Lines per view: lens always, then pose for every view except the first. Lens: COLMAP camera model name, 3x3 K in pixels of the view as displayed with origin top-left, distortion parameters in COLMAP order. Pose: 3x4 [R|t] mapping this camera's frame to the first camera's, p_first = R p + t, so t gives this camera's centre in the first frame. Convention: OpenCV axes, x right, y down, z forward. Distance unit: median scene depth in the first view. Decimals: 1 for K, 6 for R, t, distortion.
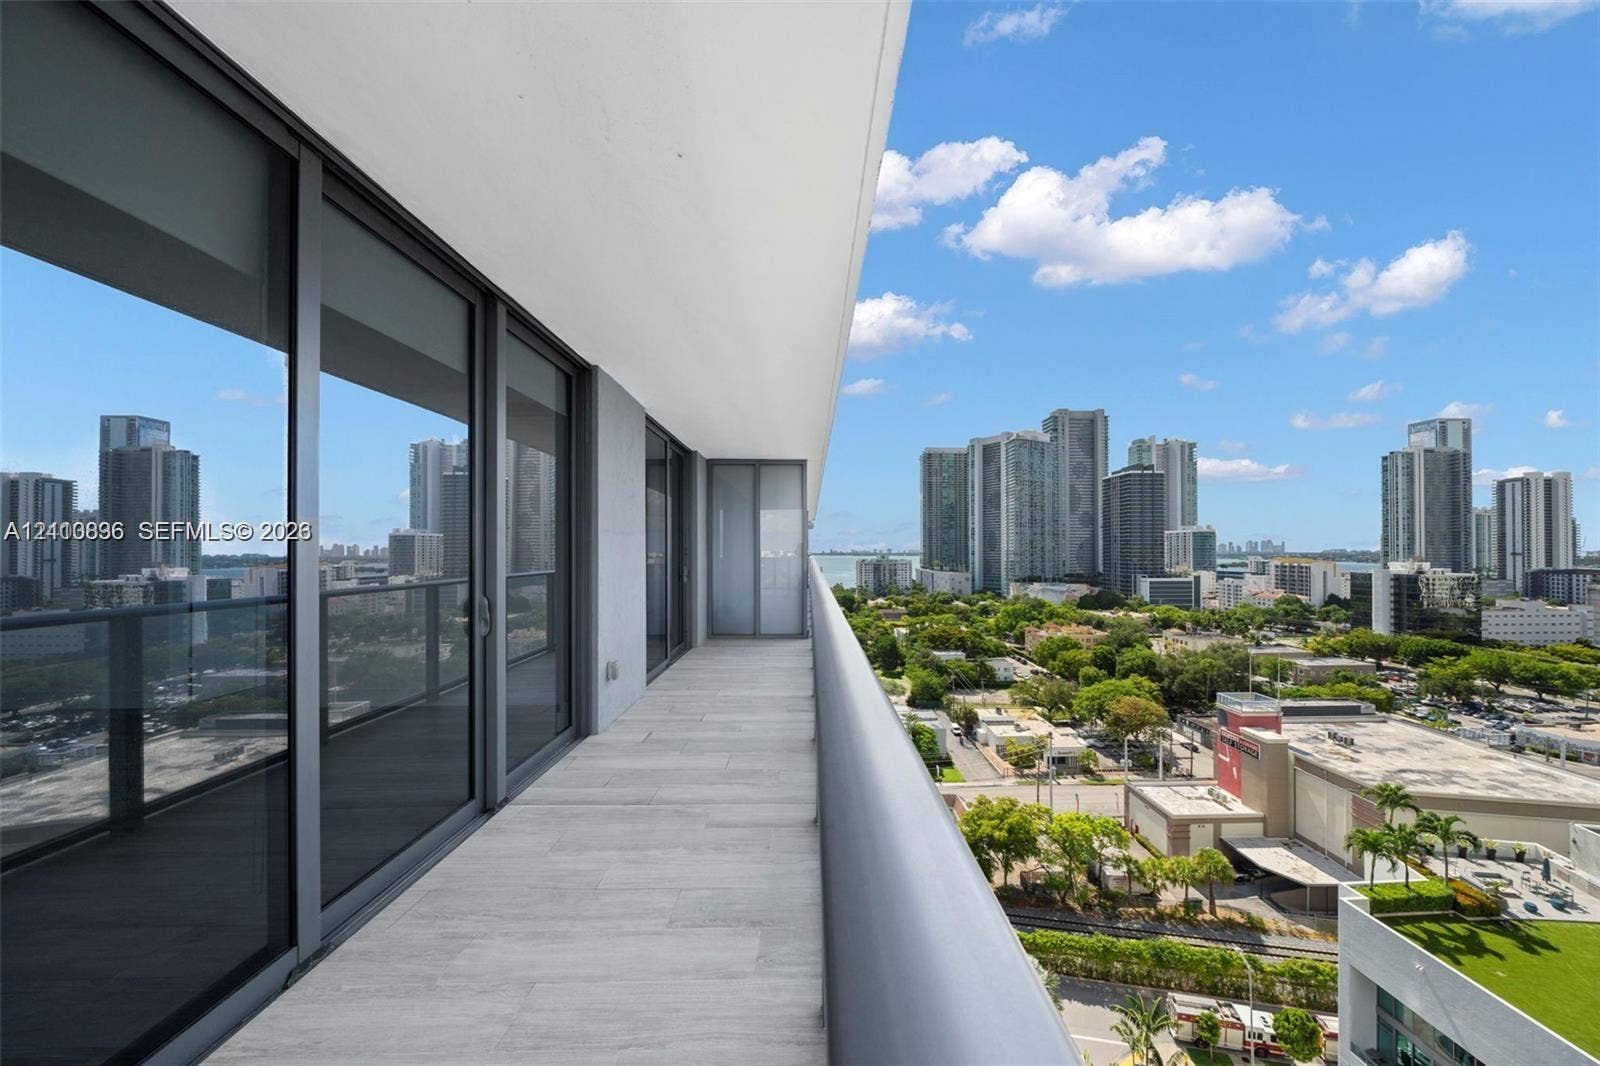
lens RADIAL K [[590.4, 0, 795.2], [0, 590.4, 541.6], [0, 0, 1]] dist [-0.002395, -0.000168]
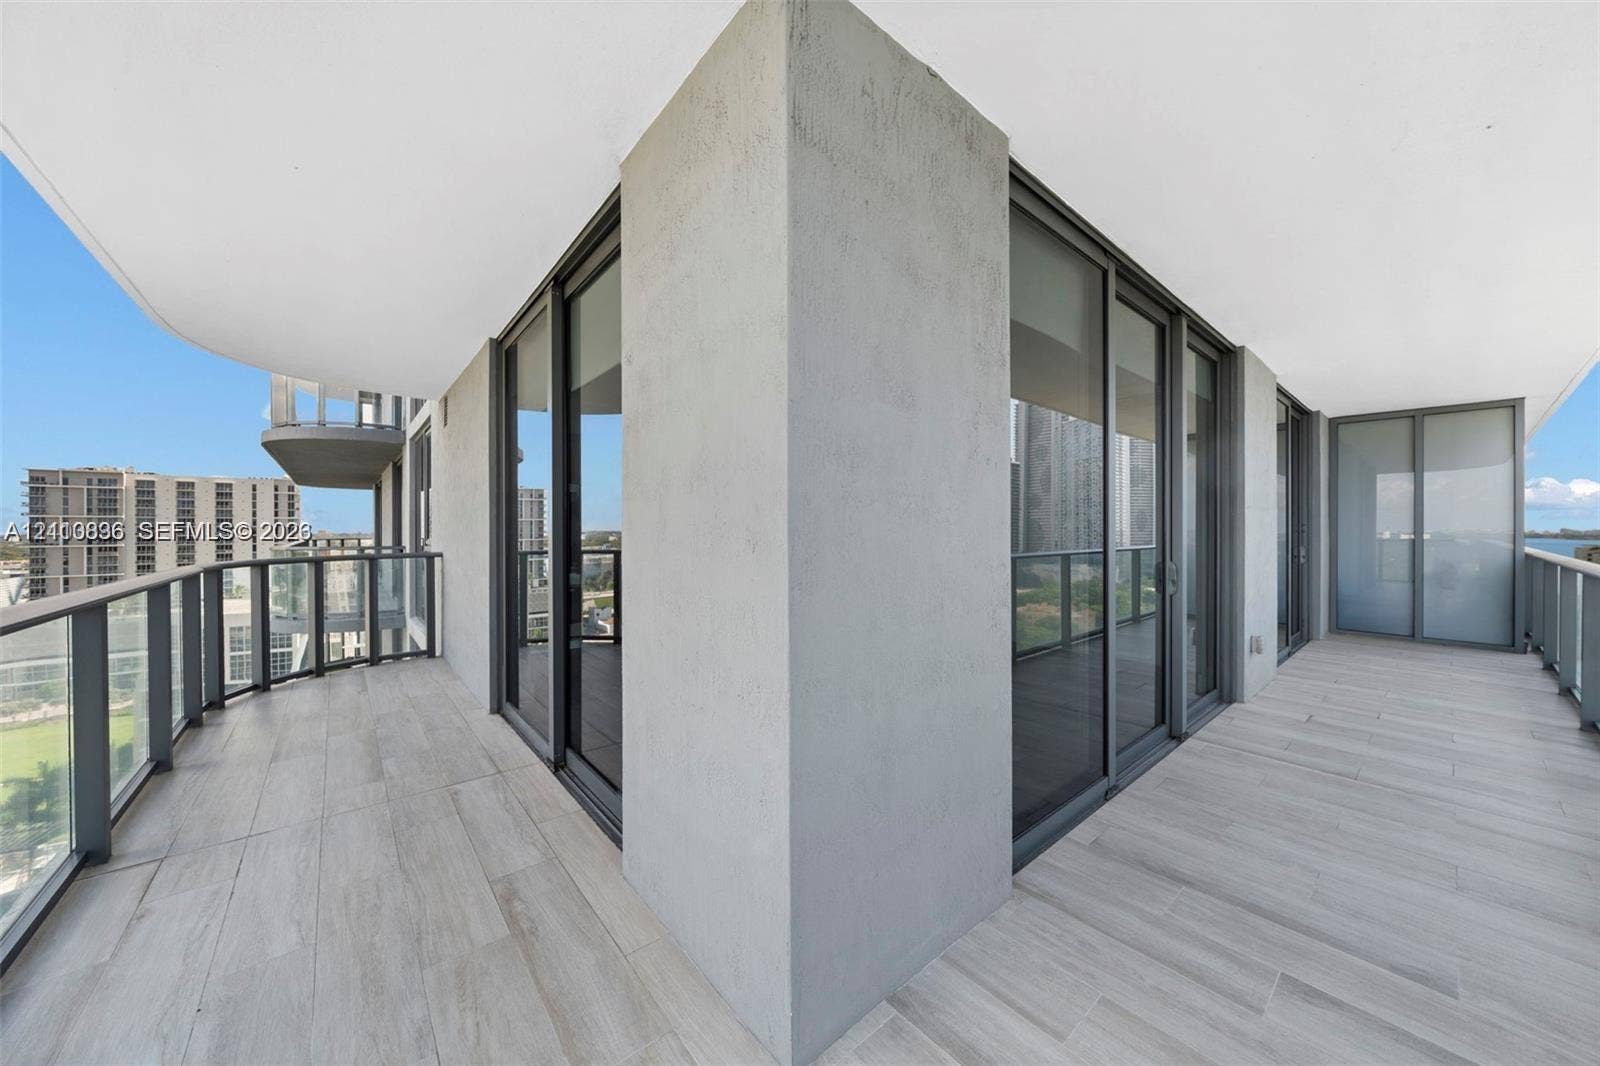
lens RADIAL K [[551.2, 0, 800.0], [0, 551.2, 533.0], [0, 0, 1]] dist [0.008221, 0.000044]
pose [[0.653442, 0.005583, -0.756956, -0.173380], [0.010814, 0.999802, 0.016710, 0.003403], [0.756900, -0.019105, 0.653252, -0.360705]]
